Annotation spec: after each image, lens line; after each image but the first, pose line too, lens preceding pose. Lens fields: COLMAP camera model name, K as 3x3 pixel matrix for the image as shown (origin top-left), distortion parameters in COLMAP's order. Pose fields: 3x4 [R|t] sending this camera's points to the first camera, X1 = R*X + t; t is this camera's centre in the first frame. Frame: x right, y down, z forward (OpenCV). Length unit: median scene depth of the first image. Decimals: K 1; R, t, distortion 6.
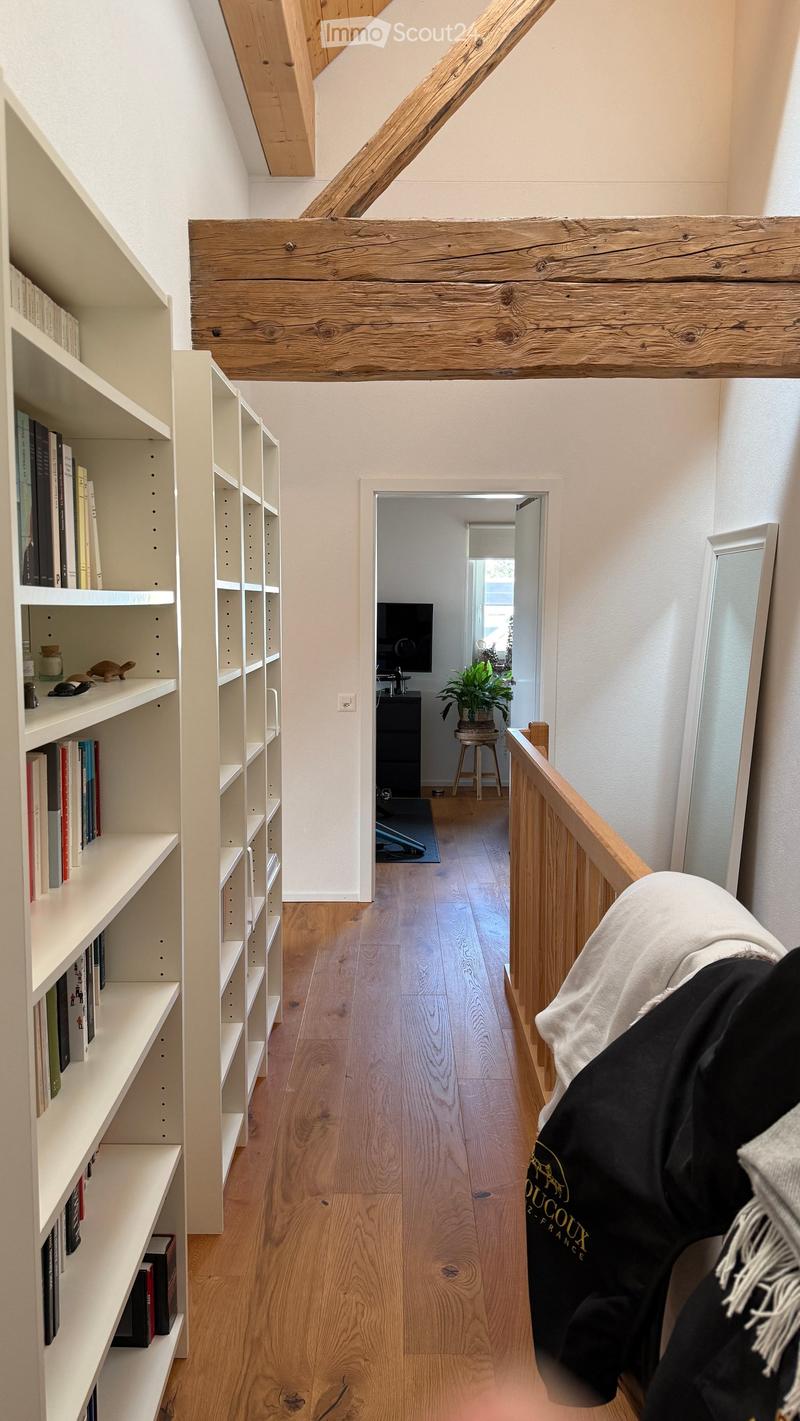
lens RADIAL K [[992.6, 0, 399.0], [0, 992.6, 711.7], [0, 0, 1]] dist [0.001733, -0.001971]
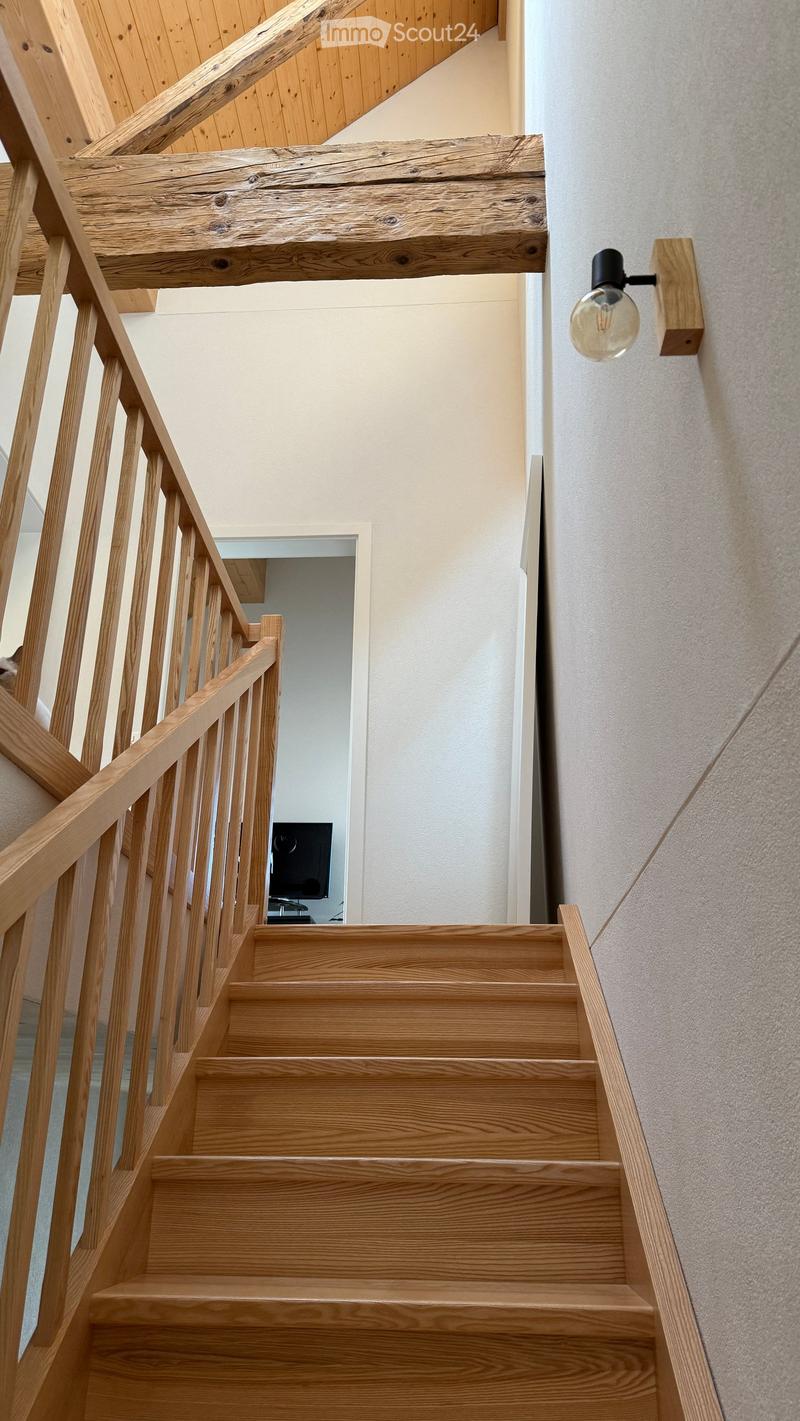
lens RADIAL K [[992.6, 0, 401.1], [0, 992.6, 711.7], [0, 0, 1]] dist [0.001733, -0.001971]
pose [[0.998541, -0.018711, -0.050650, 0.348349], [-0.008536, 0.871545, -0.490241, 0.592259], [0.053317, 0.489958, 0.870114, 0.344670]]
